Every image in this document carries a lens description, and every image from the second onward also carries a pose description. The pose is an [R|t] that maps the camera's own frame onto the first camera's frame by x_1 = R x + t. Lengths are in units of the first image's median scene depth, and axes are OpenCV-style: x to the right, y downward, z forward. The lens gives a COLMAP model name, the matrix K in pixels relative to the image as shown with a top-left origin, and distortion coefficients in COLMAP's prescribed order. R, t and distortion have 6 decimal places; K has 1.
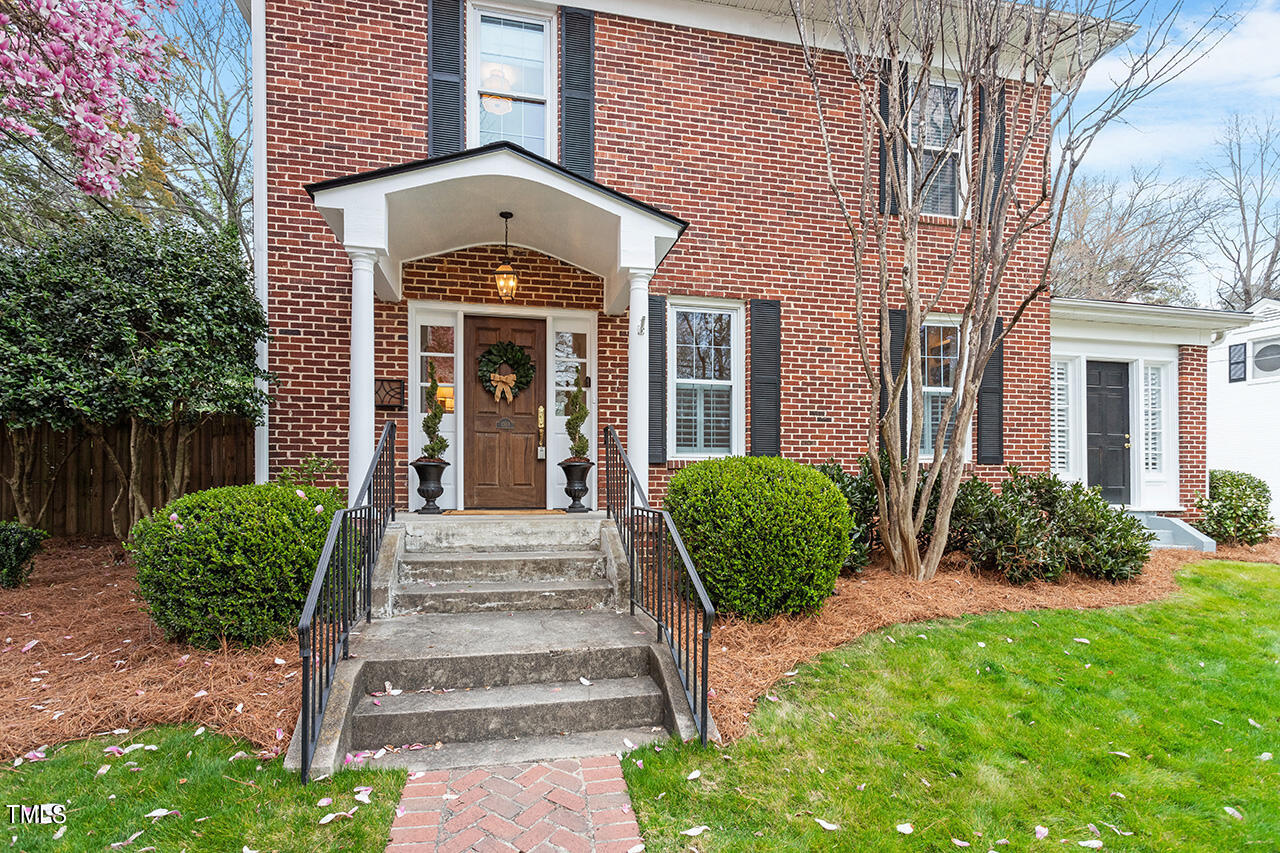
lens RADIAL K [[612.0, 0, 640.0], [0, 612.0, 424.7], [0, 0, 1]] dist [0.004191, 0.000733]
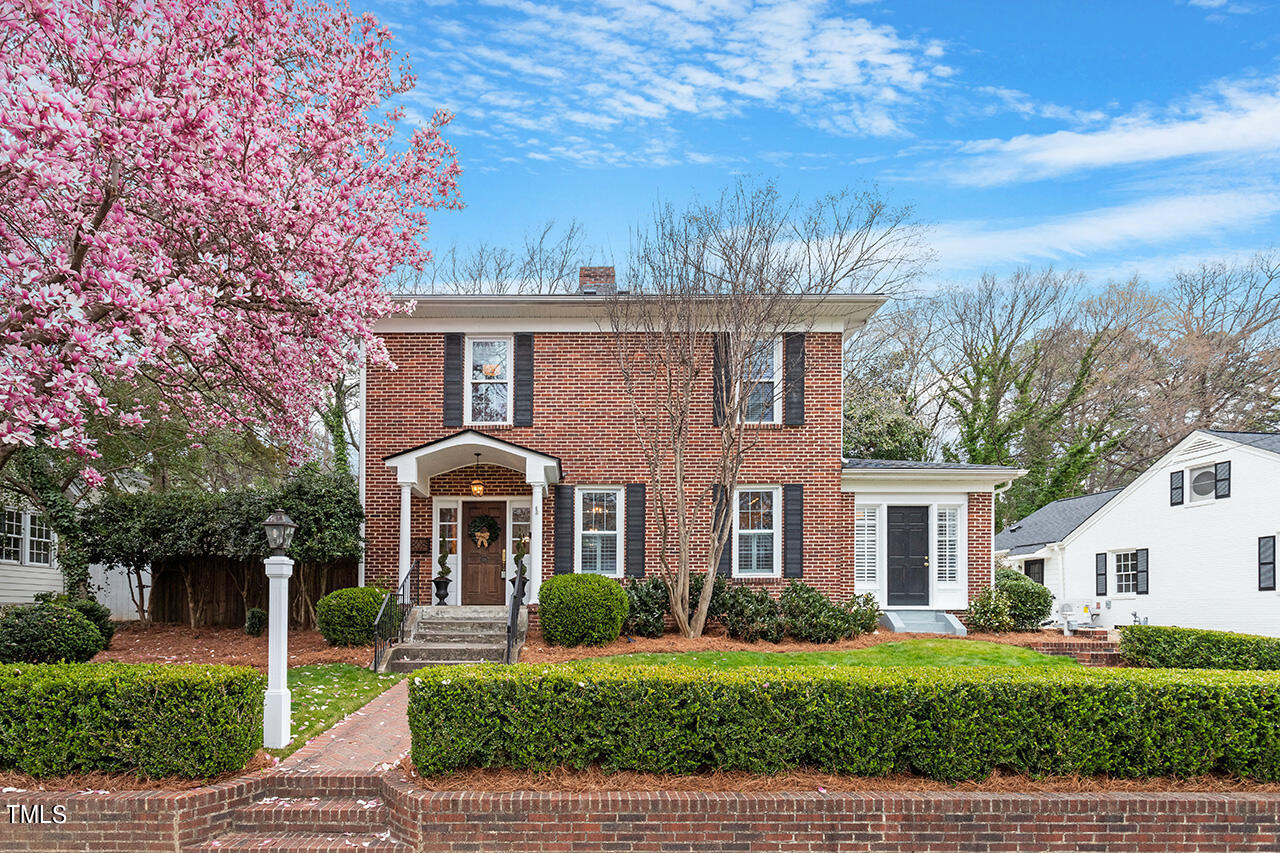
lens RADIAL K [[612.0, 0, 635.2], [0, 612.0, 506.5], [0, 0, 1]] dist [0.004191, 0.000733]
pose [[0.992047, -0.030259, -0.122177, 0.497064], [0.020946, 0.996827, -0.076796, -0.008649], [0.124113, 0.073627, 0.989533, -0.842187]]
